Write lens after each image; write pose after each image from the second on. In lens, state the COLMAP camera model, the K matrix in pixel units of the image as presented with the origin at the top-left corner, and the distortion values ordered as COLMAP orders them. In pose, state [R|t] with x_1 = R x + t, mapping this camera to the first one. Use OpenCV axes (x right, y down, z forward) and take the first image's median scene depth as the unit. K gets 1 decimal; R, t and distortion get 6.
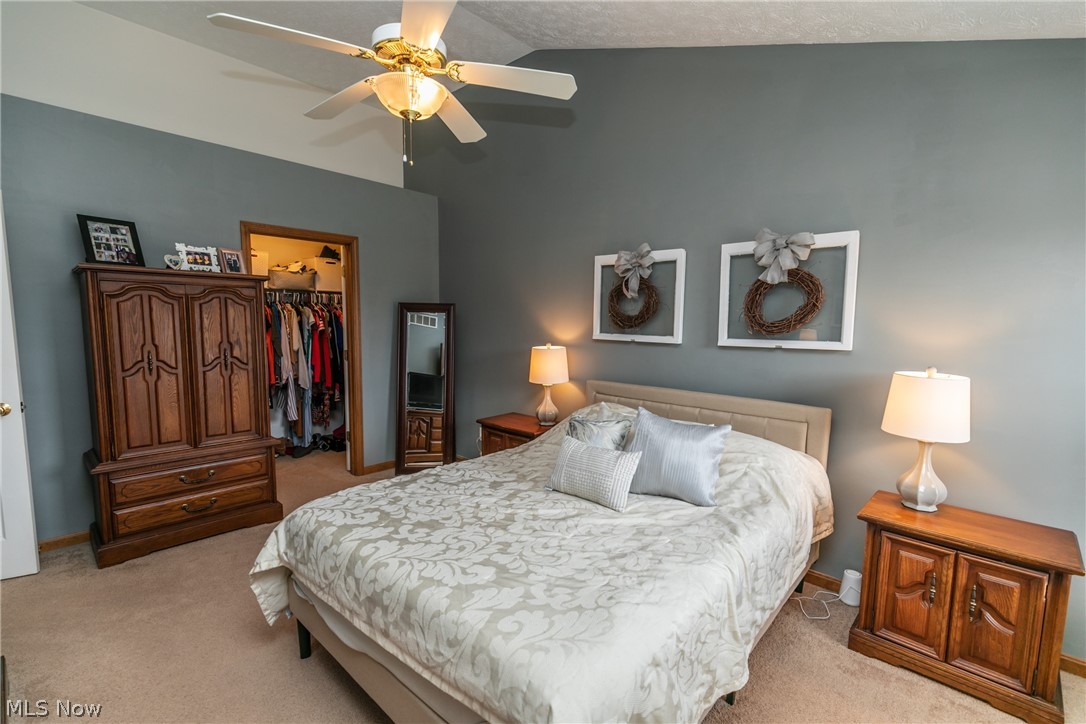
lens RADIAL K [[482.4, 0, 542.9], [0, 482.4, 370.5], [0, 0, 1]] dist [0.001577, -0.000315]
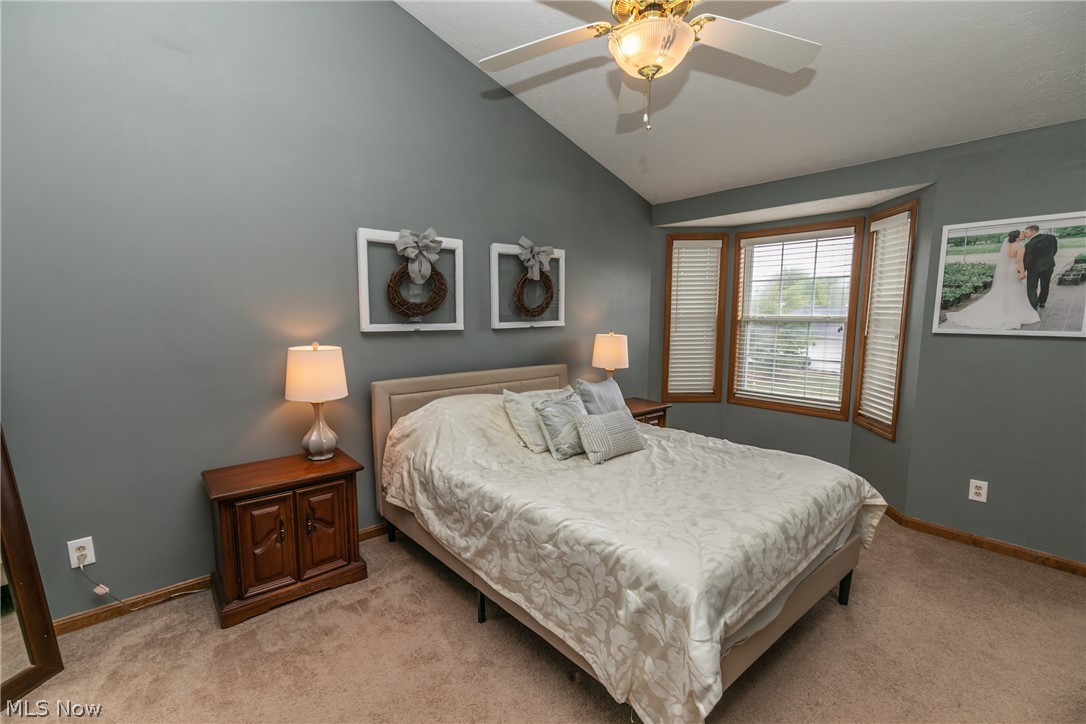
lens RADIAL K [[482.4, 0, 542.9], [0, 482.4, 370.5], [0, 0, 1]] dist [0.001577, -0.000315]
pose [[0.102668, -0.146370, 0.983888, -0.754052], [0.095357, 0.986007, 0.136735, -0.093779], [-0.990134, 0.079782, 0.115189, 0.699189]]
